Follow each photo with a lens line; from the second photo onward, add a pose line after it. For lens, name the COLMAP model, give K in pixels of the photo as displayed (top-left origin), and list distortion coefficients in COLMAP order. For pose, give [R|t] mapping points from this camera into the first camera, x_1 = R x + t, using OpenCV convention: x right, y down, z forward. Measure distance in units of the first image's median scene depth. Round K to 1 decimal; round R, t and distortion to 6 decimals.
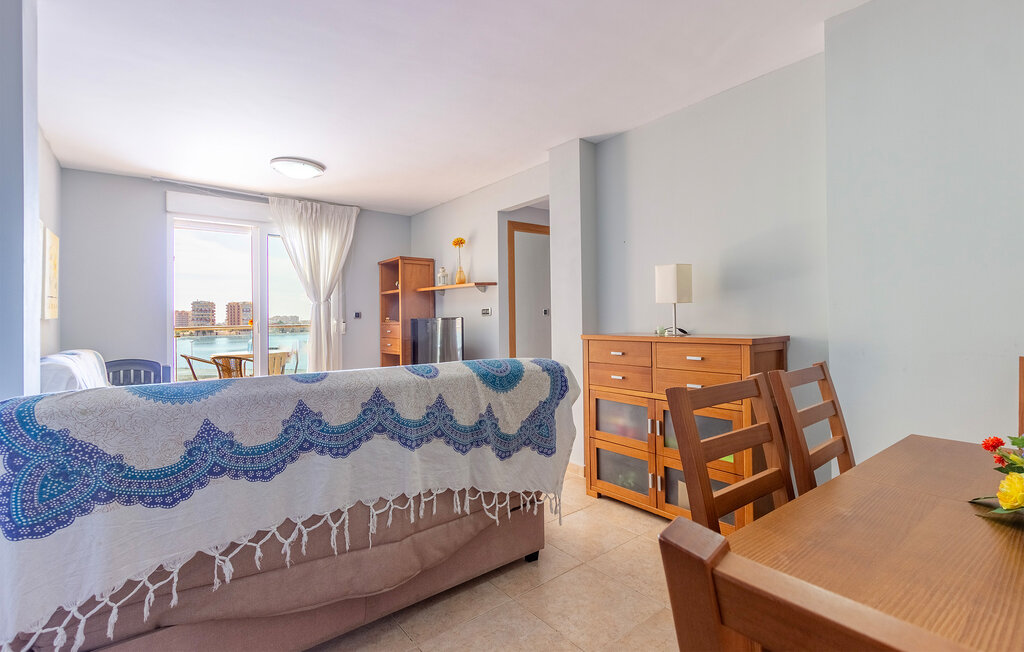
lens RADIAL K [[473.8, 0, 528.0], [0, 473.8, 317.0], [0, 0, 1]] dist [0.000238, -0.000141]
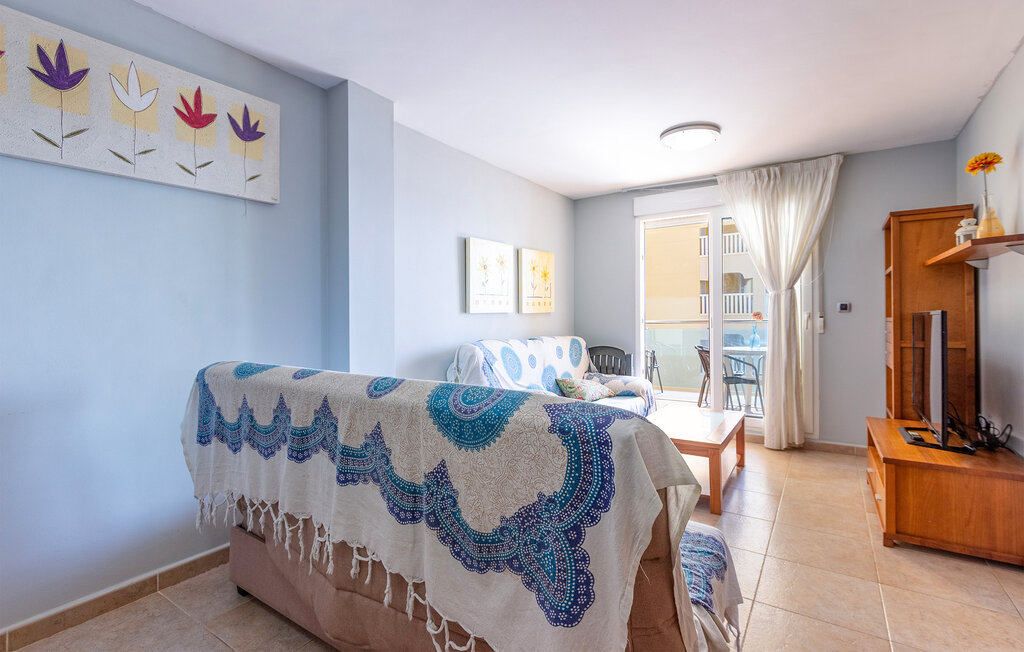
lens RADIAL K [[473.8, 0, 528.0], [0, 473.8, 317.0], [0, 0, 1]] dist [0.000238, -0.000141]
pose [[0.273907, 0.009769, -0.961706, 0.458190], [0.006857, 0.999903, 0.012109, -0.002215], [0.961732, -0.009911, 0.273814, 0.837705]]
